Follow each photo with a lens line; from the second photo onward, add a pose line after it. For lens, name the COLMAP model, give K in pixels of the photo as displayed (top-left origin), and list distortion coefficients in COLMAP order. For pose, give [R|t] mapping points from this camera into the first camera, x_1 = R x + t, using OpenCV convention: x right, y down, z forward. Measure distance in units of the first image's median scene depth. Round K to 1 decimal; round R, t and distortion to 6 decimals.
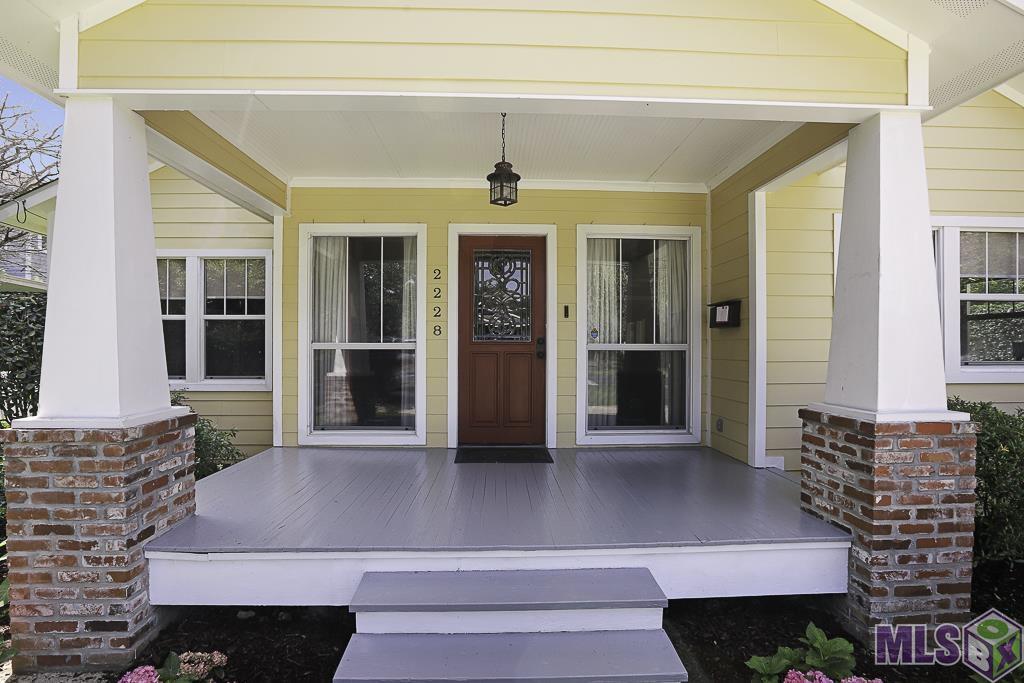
lens RADIAL K [[486.8, 0, 513.0], [0, 486.8, 343.9], [0, 0, 1]] dist [0.000751, 0.000134]
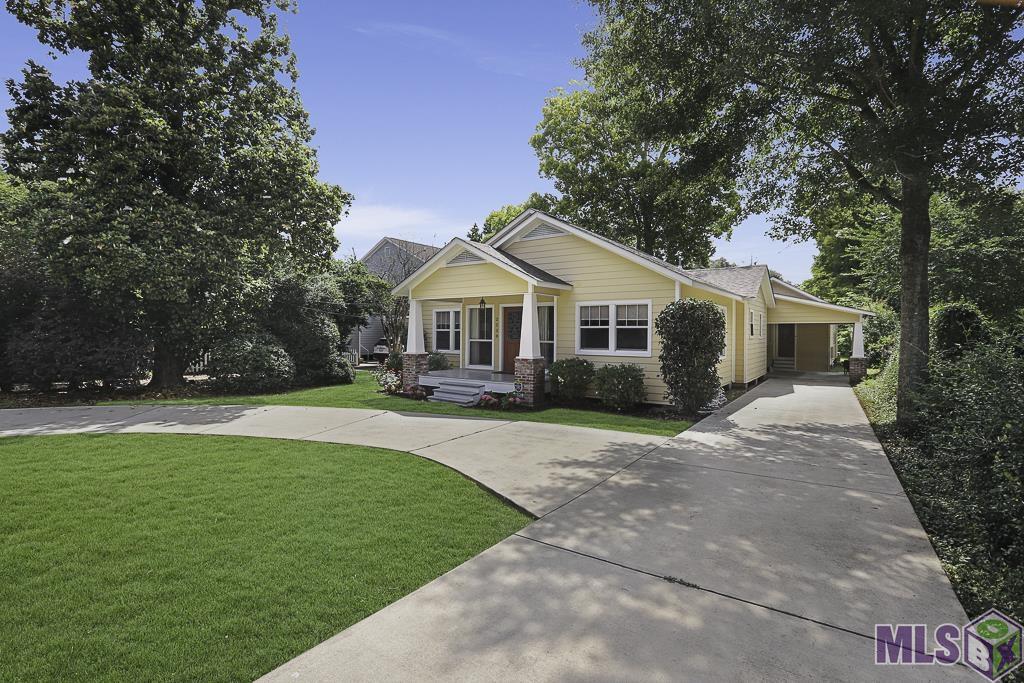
lens RADIAL K [[486.8, 0, 515.2], [0, 486.8, 336.5], [0, 0, 1]] dist [0.000751, 0.000134]
pose [[0.804595, 0.006317, -0.593790, 1.930037], [0.006942, 0.999775, 0.020043, -0.091625], [0.593783, -0.020249, 0.804370, -1.613845]]
